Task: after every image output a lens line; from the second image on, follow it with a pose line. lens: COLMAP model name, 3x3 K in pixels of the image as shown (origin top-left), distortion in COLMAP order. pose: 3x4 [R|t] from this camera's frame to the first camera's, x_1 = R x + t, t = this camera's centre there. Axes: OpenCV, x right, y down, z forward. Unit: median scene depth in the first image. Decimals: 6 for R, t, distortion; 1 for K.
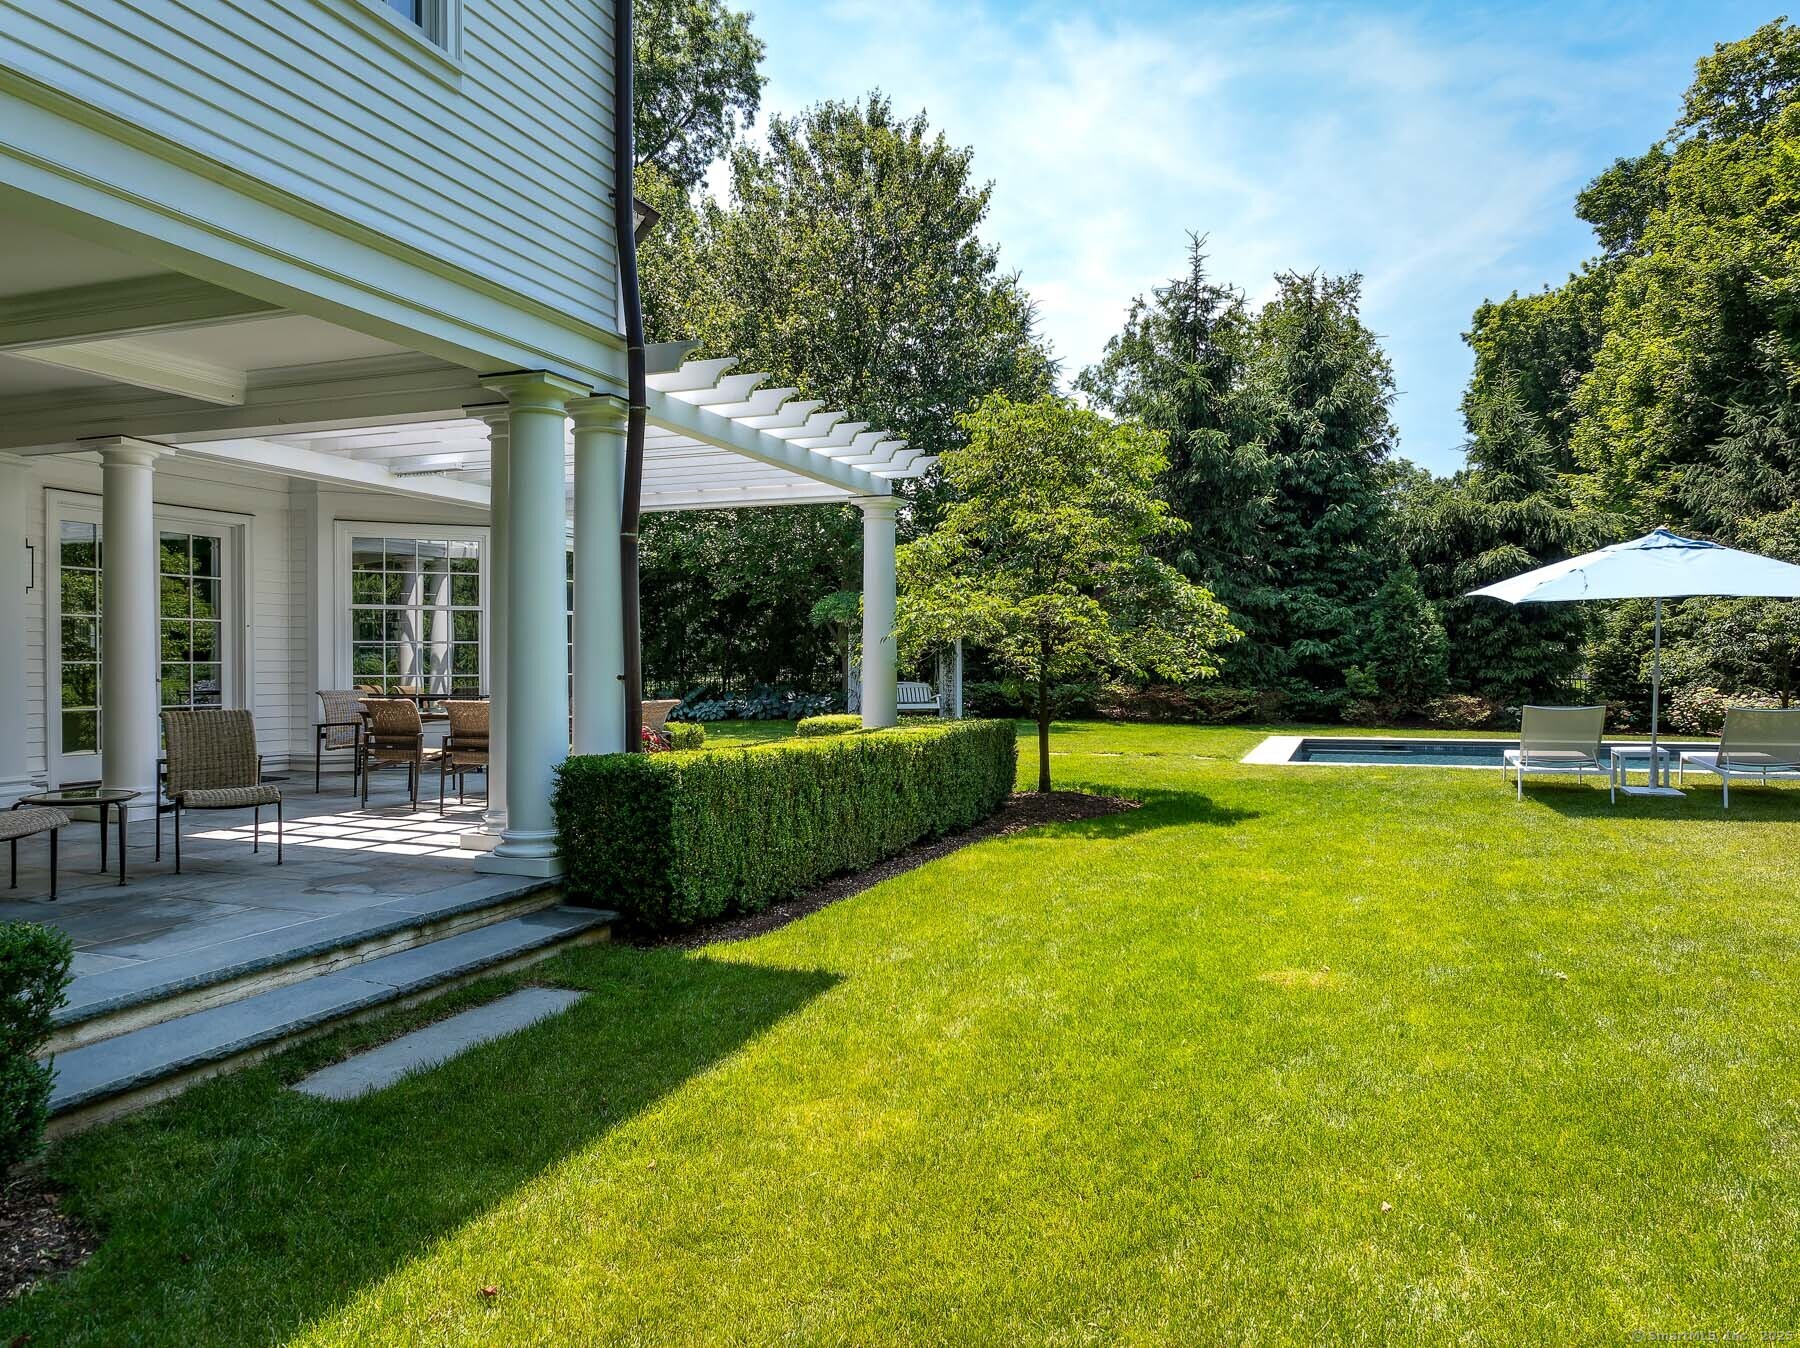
lens RADIAL K [[1246.2, 0, 900.0], [0, 1246.2, 674.0], [0, 0, 1]] dist [-0.001263, 0.009888]
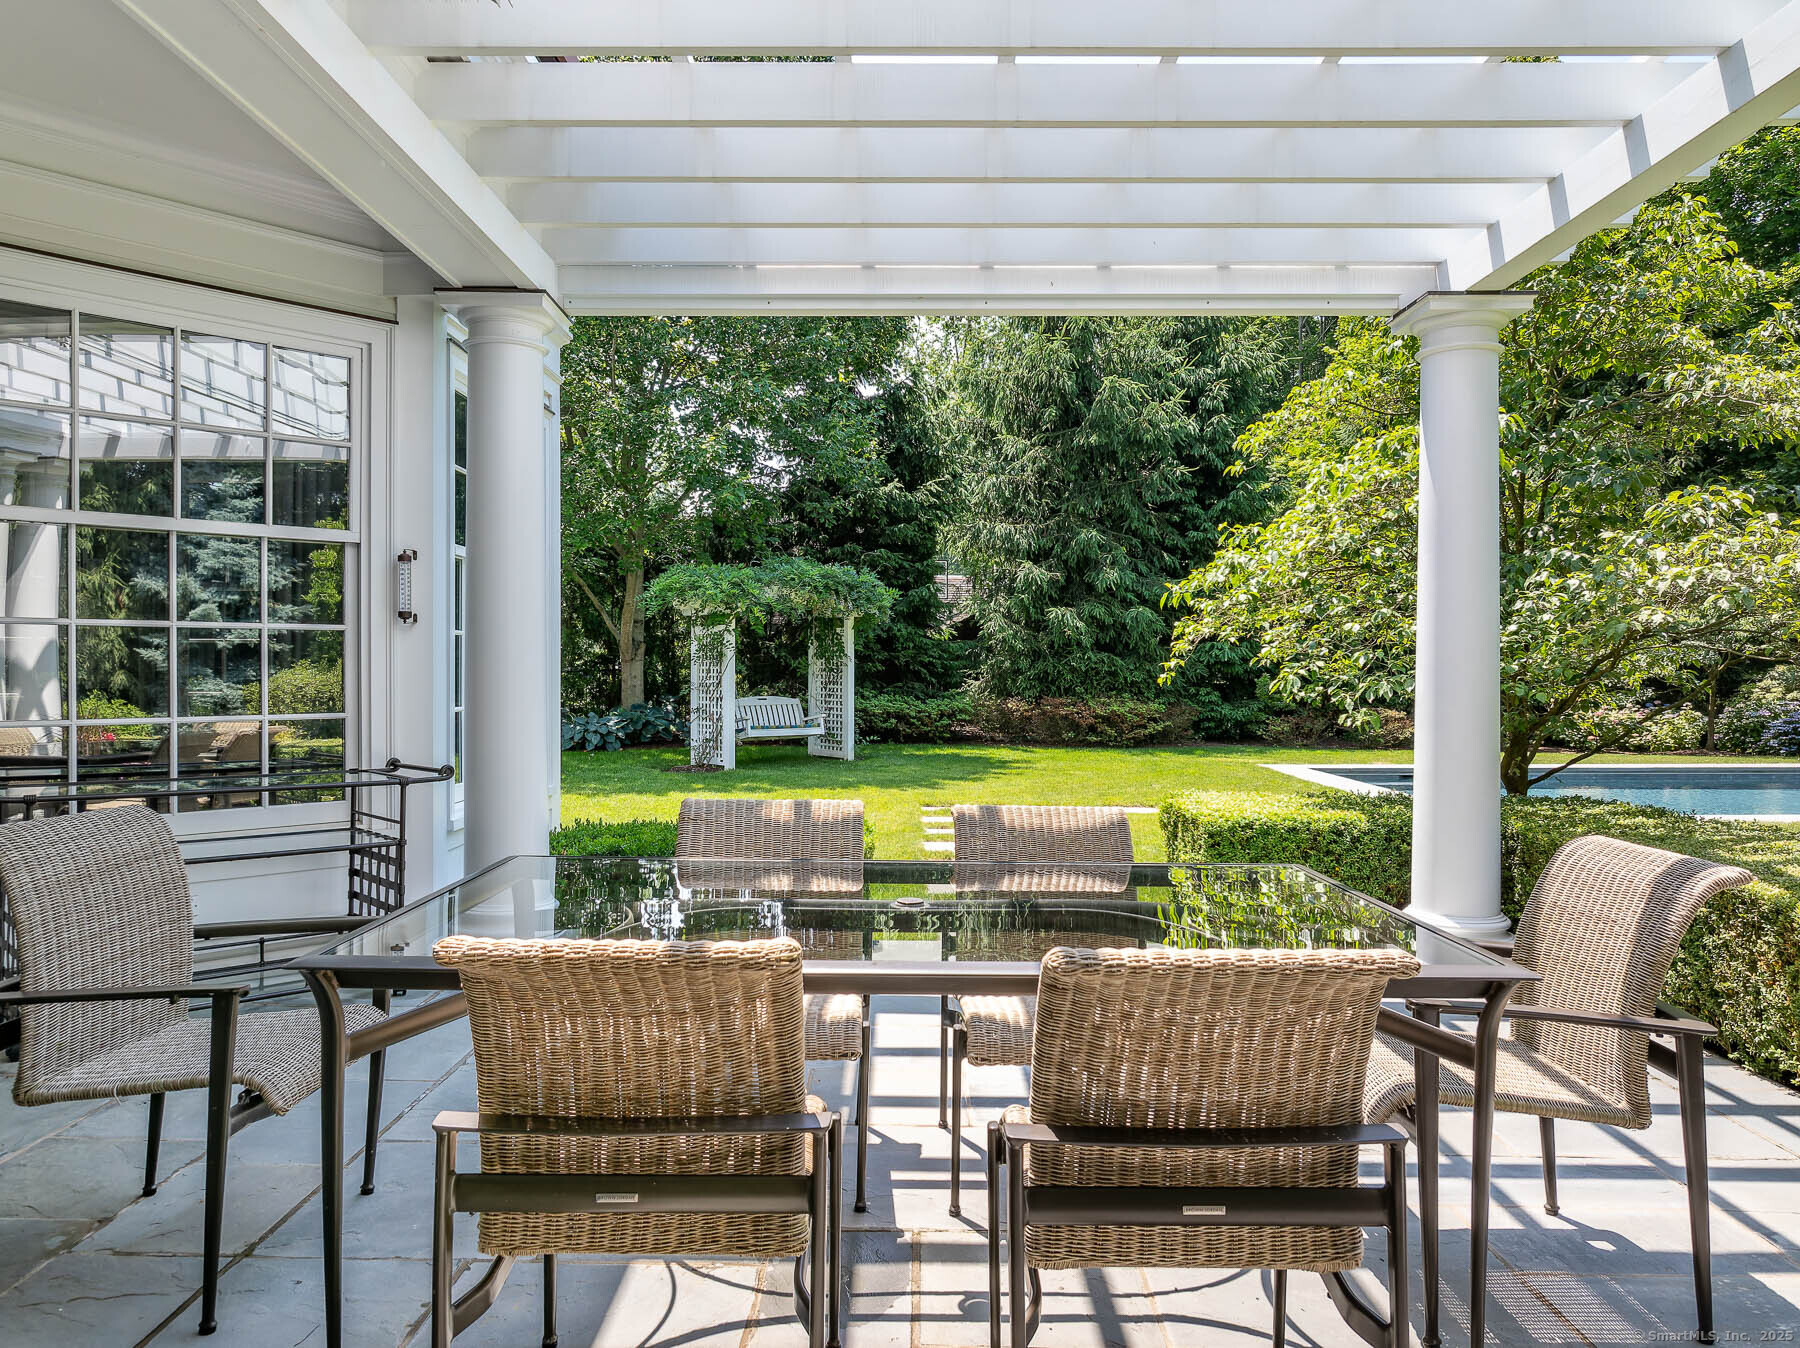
lens RADIAL K [[1246.2, 0, 900.0], [0, 1246.2, 674.0], [0, 0, 1]] dist [-0.001263, 0.009888]
pose [[0.941964, 0.002858, 0.335701, -0.150002], [-0.002222, 0.999995, -0.002279, -0.004129], [-0.335706, 0.001401, 0.941966, 0.290412]]
